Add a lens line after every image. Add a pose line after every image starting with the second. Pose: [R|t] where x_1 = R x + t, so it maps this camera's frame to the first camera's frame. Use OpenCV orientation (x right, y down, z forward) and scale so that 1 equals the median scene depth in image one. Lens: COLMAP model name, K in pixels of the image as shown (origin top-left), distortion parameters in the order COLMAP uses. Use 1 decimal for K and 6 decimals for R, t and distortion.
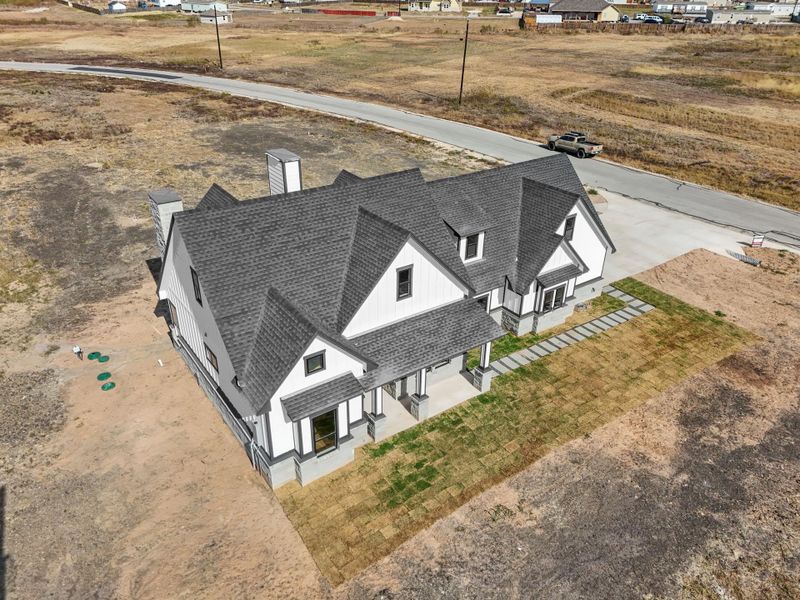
lens RADIAL K [[586.7, 0, 400.0], [0, 586.7, 300.0], [0, 0, 1]] dist [0.038976, 0.000605]
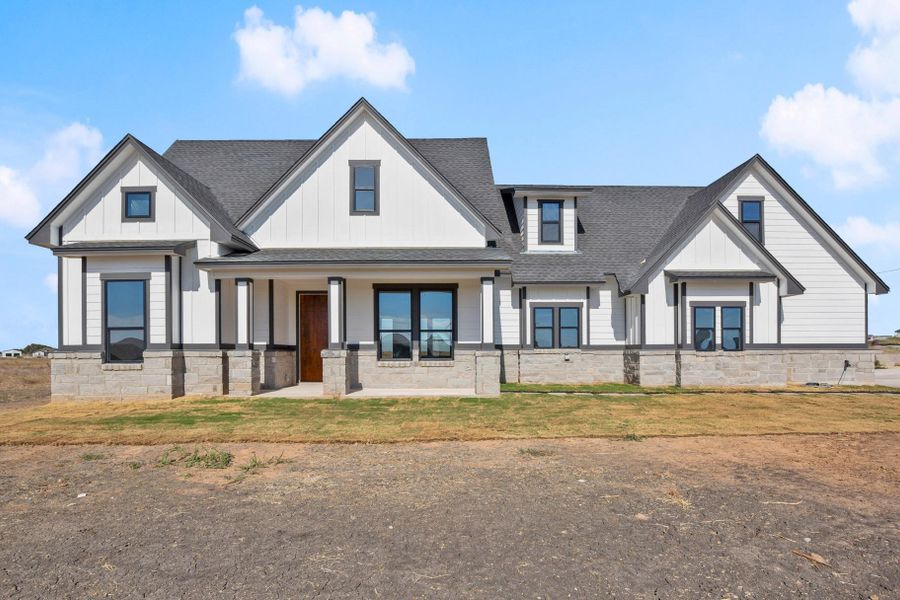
lens RADIAL K [[495.6, 0, 451.5], [0, 495.6, 343.7], [0, 0, 1]] dist [-0.034517, 0.000112]
pose [[0.823993, -0.022340, -0.566160, 0.338033], [-0.256719, 0.876054, -0.408197, 0.276651], [0.505106, 0.481695, 0.716127, 0.610609]]
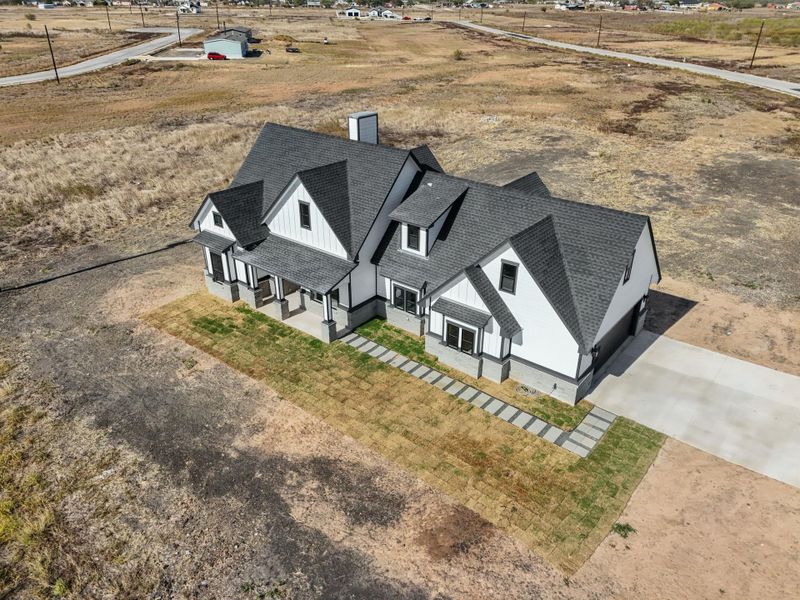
lens RADIAL K [[585.4, 0, 400.0], [0, 585.4, 300.0], [0, 0, 1]] dist [0.093174, -0.086032]
pose [[0.274023, 0.430878, -0.859800, 1.047476], [-0.461680, 0.843205, 0.275421, -0.271085], [0.843660, 0.321481, 0.429986, 0.568121]]
